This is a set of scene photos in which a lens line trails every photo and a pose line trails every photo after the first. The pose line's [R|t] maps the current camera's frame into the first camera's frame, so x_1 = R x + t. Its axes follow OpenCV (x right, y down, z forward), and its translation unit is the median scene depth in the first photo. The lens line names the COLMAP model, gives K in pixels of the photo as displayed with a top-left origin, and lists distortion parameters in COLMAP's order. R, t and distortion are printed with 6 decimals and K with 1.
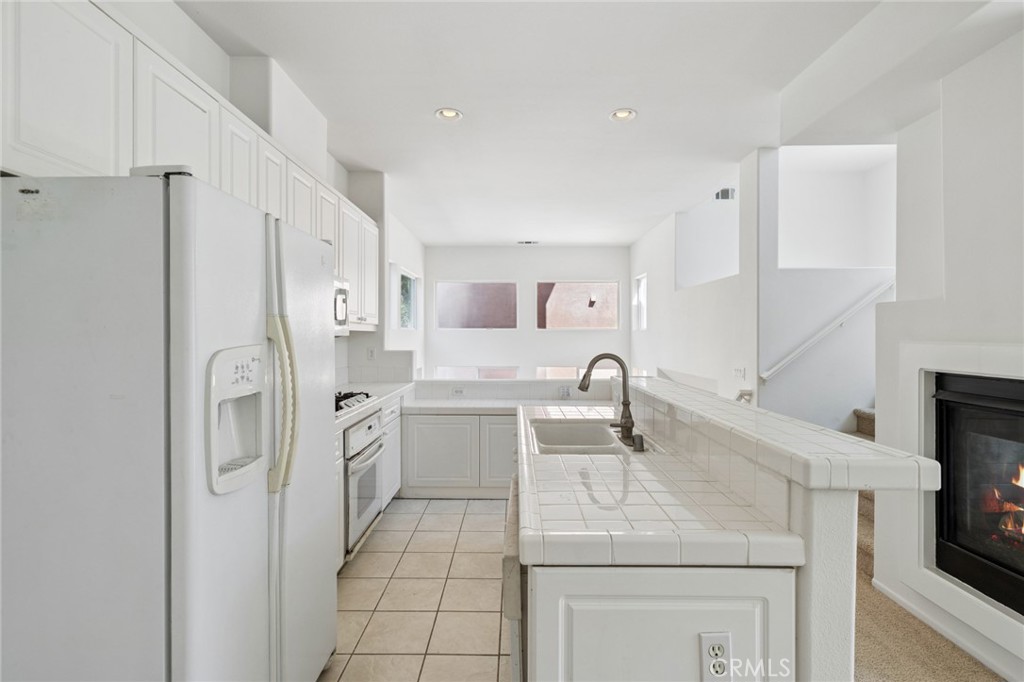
lens RADIAL K [[475.1, 0, 512.0], [0, 475.1, 337.1], [0, 0, 1]] dist [0.001759, 0.000549]
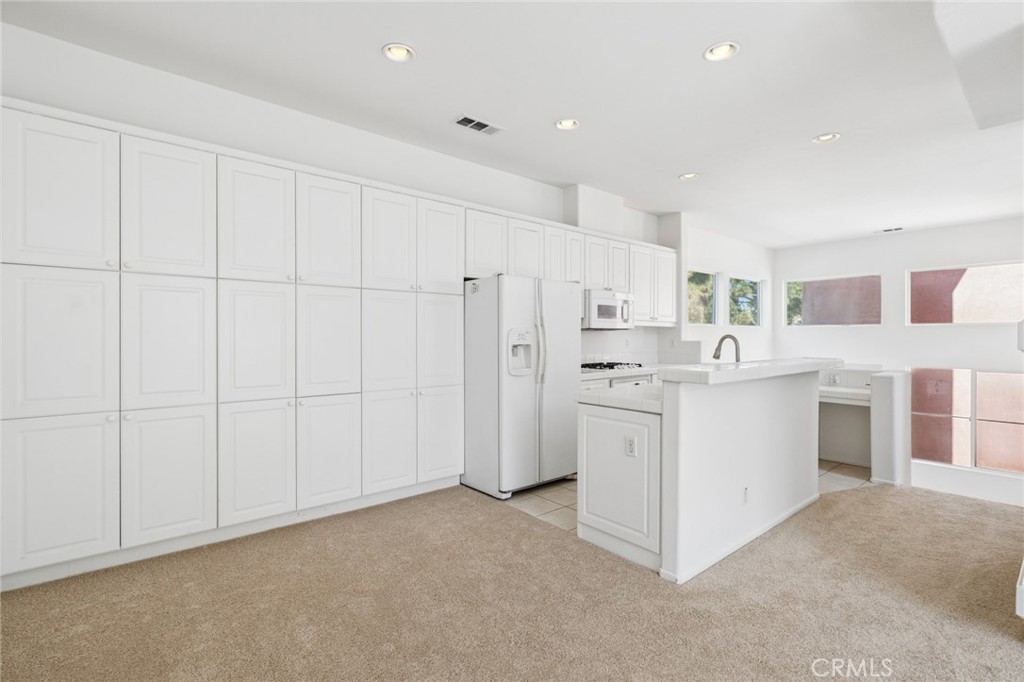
lens RADIAL K [[471.1, 0, 512.0], [0, 471.1, 341.0], [0, 0, 1]] dist [0.002038, 0.000289]
pose [[0.646769, 0.004439, -0.762673, 0.627673], [-0.003518, 0.999990, 0.002836, 0.037047], [0.762678, 0.000849, 0.646778, -0.357942]]
